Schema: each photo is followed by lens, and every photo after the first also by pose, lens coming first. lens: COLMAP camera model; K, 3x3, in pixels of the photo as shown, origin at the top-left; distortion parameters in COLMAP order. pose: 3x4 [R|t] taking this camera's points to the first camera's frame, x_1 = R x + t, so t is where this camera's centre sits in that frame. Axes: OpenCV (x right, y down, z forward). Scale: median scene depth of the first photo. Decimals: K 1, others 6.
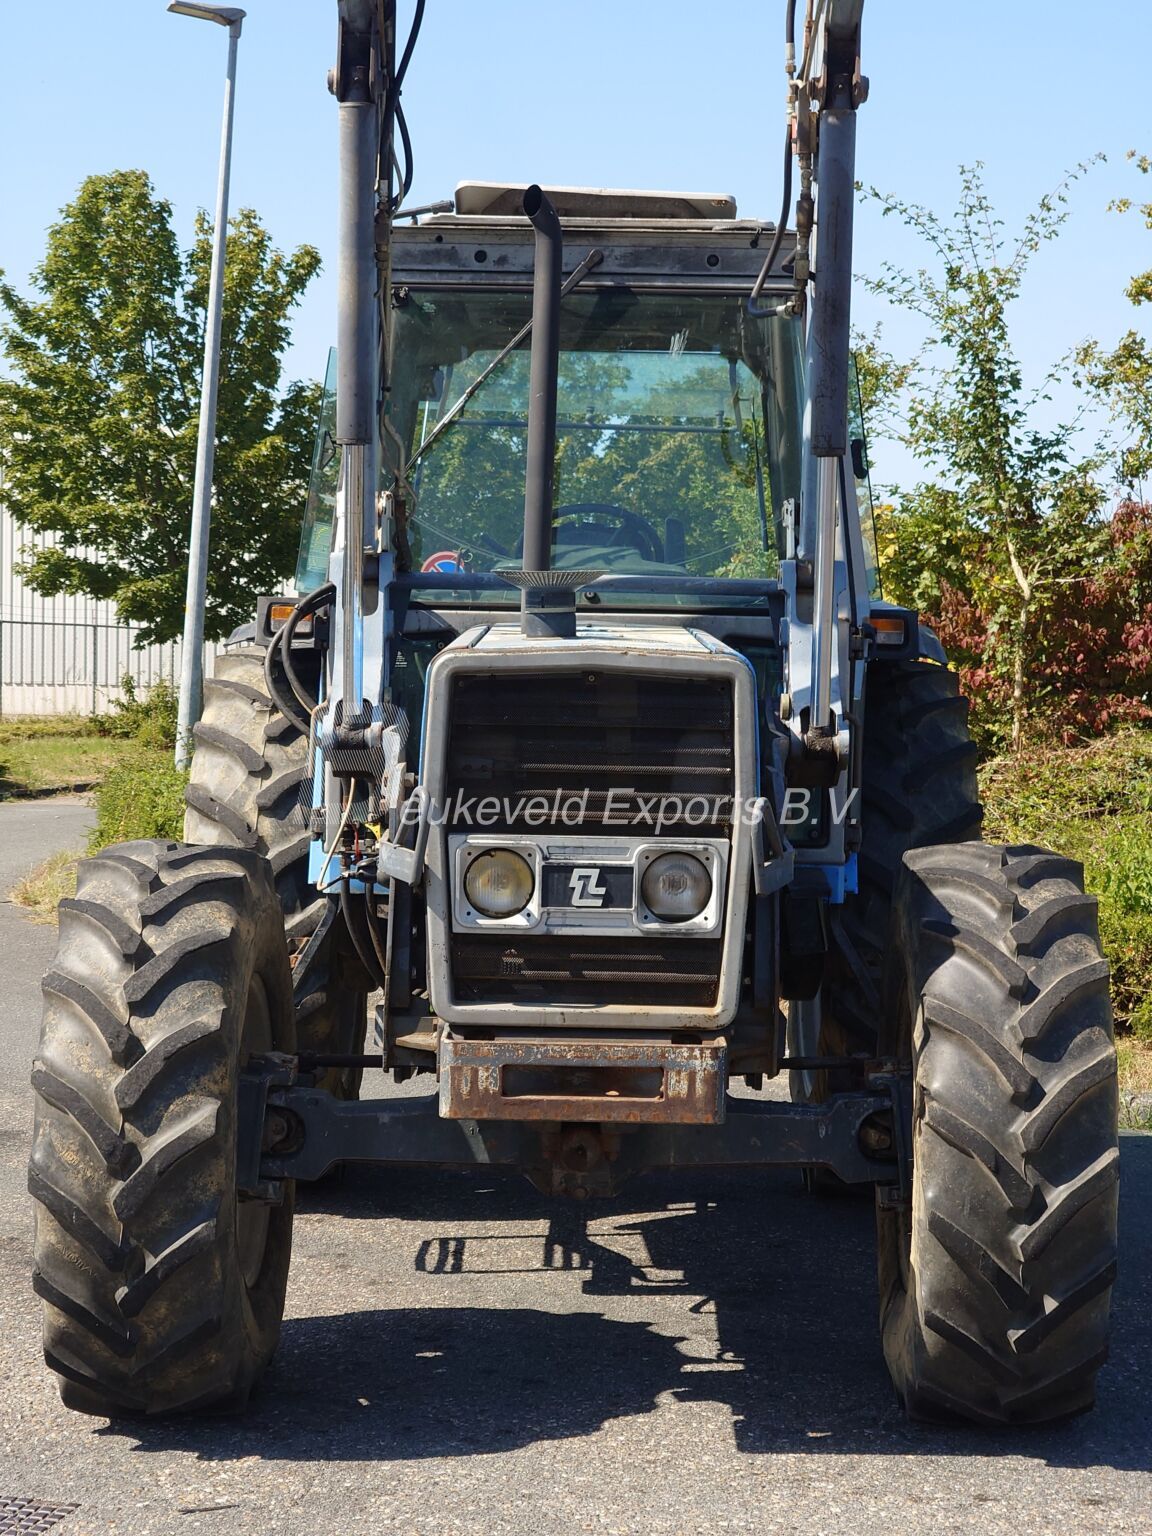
lens RADIAL K [[2604.8, 0, 530.3], [0, 2604.8, 727.0], [0, 0, 1]] dist [0.000052, -0.025087]
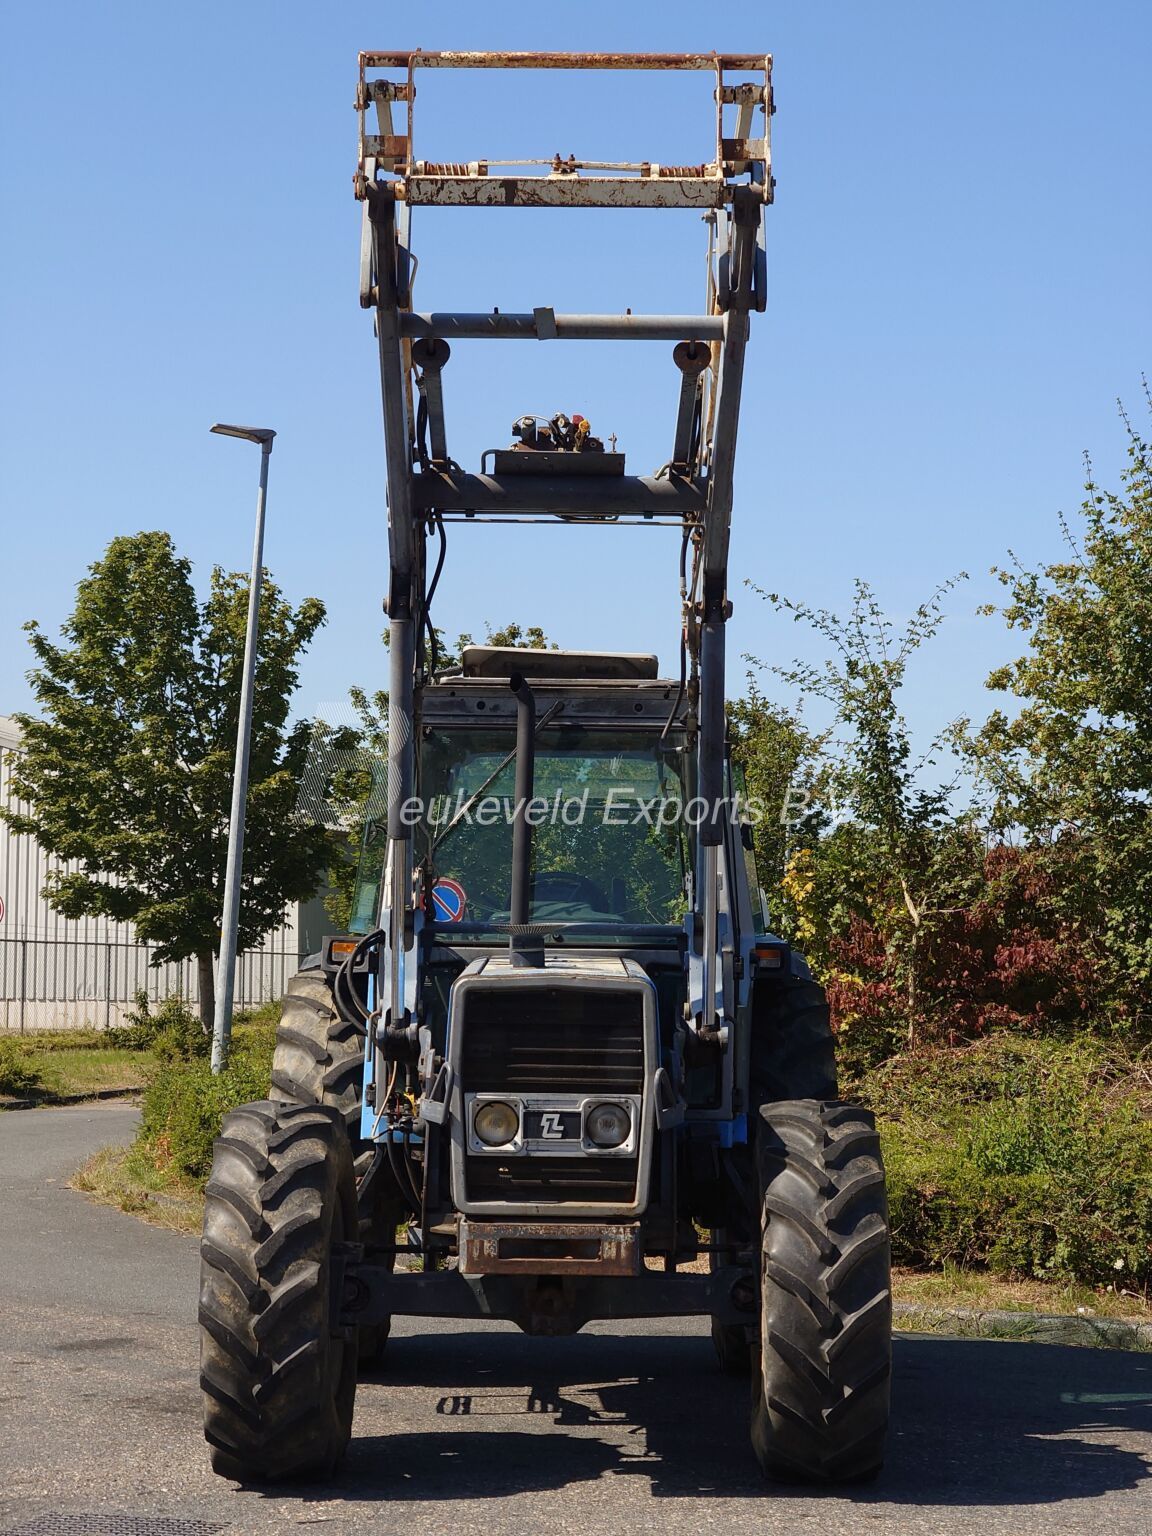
lens RADIAL K [[2604.8, 0, 530.3], [0, 2604.8, 727.0], [0, 0, 1]] dist [0.000052, -0.025087]
pose [[0.999975, -0.004809, 0.005197, 0.001187], [0.005396, 0.992816, -0.119530, 0.007670], [-0.004585, 0.119555, 0.992817, -0.464445]]
